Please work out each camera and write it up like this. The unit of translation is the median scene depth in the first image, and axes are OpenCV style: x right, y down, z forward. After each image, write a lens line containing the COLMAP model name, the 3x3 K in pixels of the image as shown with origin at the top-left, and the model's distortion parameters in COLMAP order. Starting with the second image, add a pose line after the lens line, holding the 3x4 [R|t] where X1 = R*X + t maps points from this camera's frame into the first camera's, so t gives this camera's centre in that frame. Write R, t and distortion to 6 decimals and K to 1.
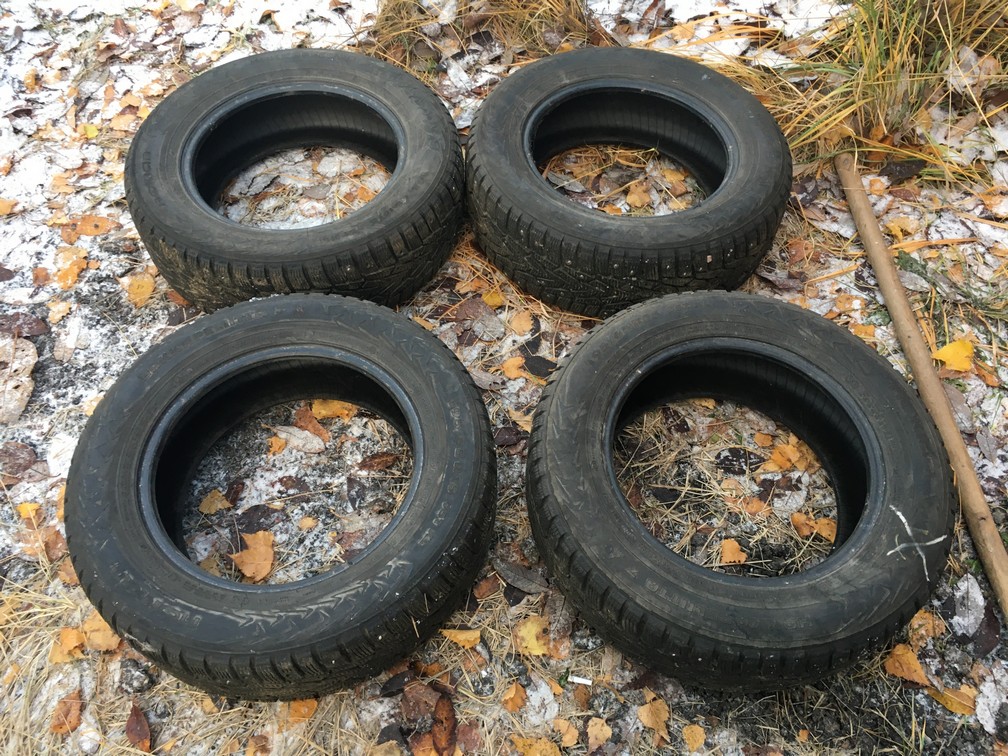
lens RADIAL K [[871.8, 0, 504.2], [0, 871.8, 380.6], [0, 0, 1]] dist [0.062326, -0.080292]
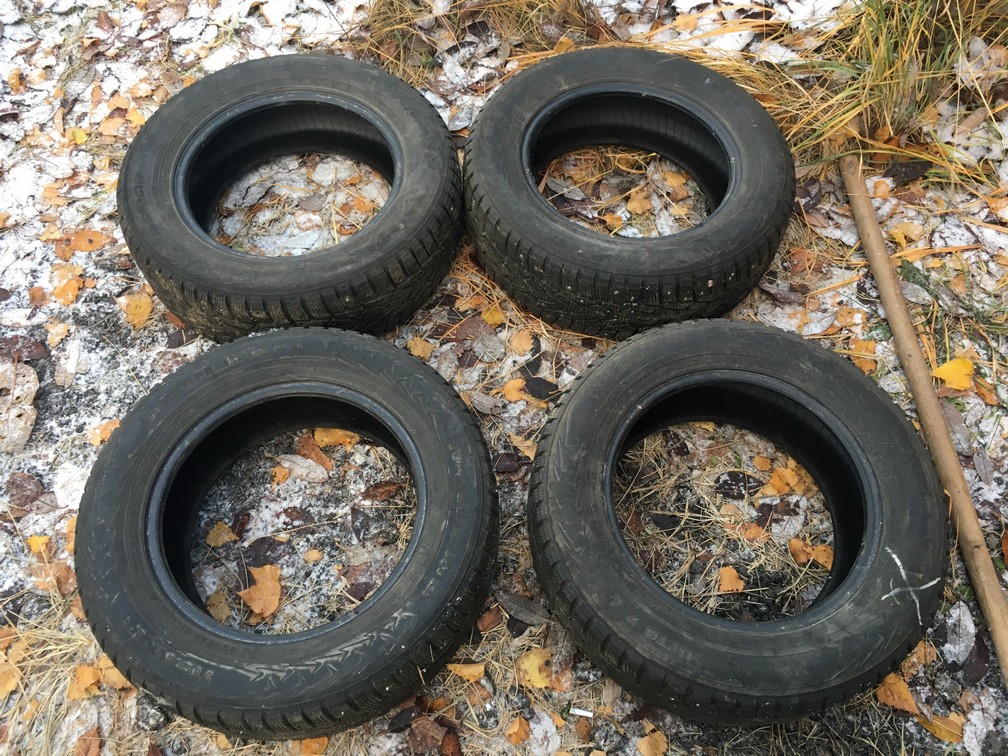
lens RADIAL K [[871.8, 0, 504.2], [0, 871.8, 377.3], [0, 0, 1]] dist [0.062326, -0.080292]
pose [[0.999948, -0.010187, 0.000105, -0.000610], [0.010142, 0.996357, 0.084677, -0.114343], [-0.000967, -0.084671, 0.996408, 0.002440]]
